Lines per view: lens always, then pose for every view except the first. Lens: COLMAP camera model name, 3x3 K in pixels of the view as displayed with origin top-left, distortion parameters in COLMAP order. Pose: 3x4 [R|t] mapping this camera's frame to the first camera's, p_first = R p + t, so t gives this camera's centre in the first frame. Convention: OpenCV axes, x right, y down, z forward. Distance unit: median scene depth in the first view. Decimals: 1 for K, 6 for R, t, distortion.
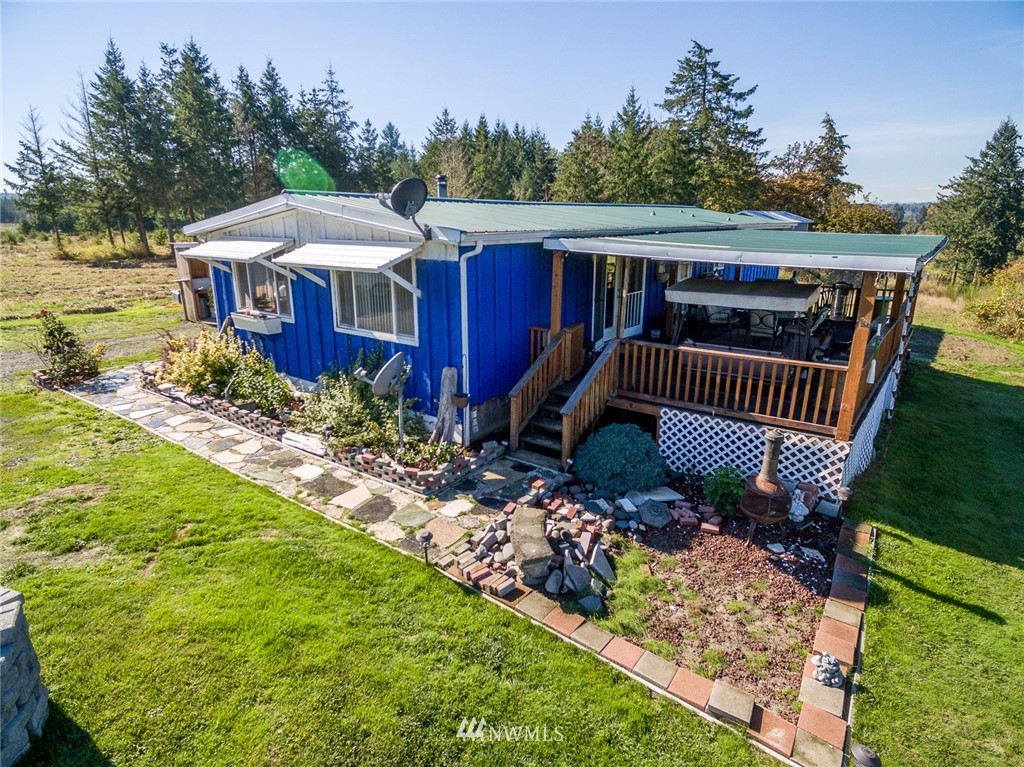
lens RADIAL K [[571.3, 0, 514.6], [0, 571.3, 362.5], [0, 0, 1]] dist [0.002675, 0.007657]
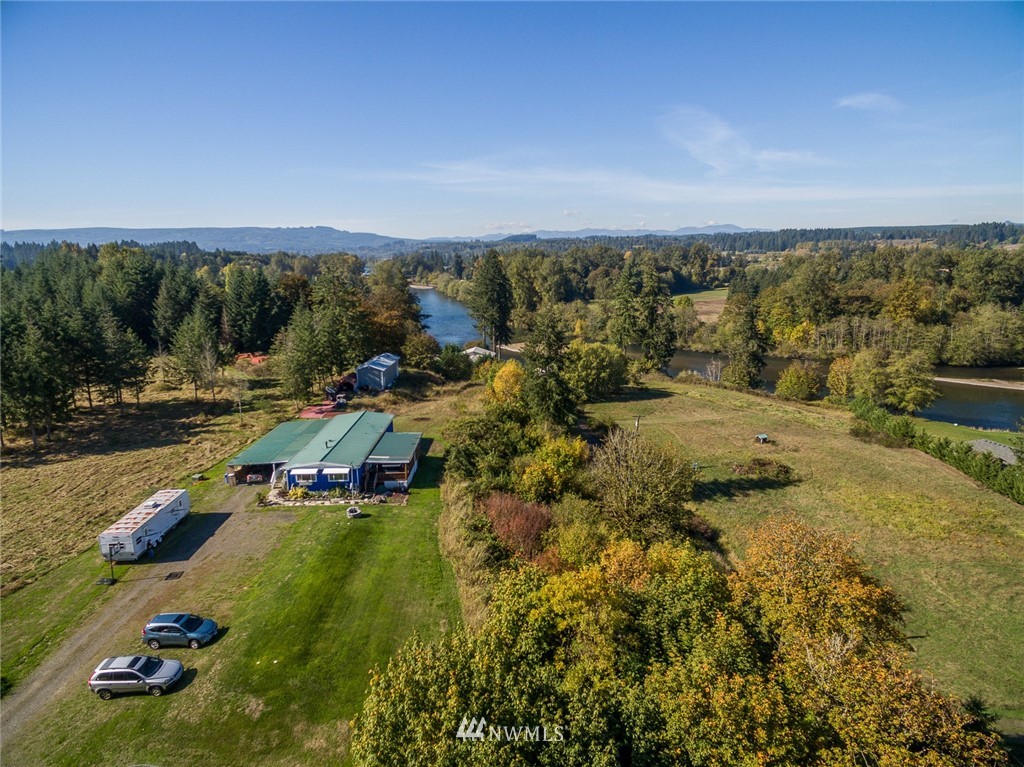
lens RADIAL K [[571.3, 0, 514.6], [0, 571.3, 362.5], [0, 0, 1]] dist [0.002675, 0.007657]
pose [[0.787965, -0.128493, 0.602164, -2.313199], [0.159582, 0.987183, 0.001828, -1.022216], [-0.594681, 0.094654, 0.798370, -5.237794]]
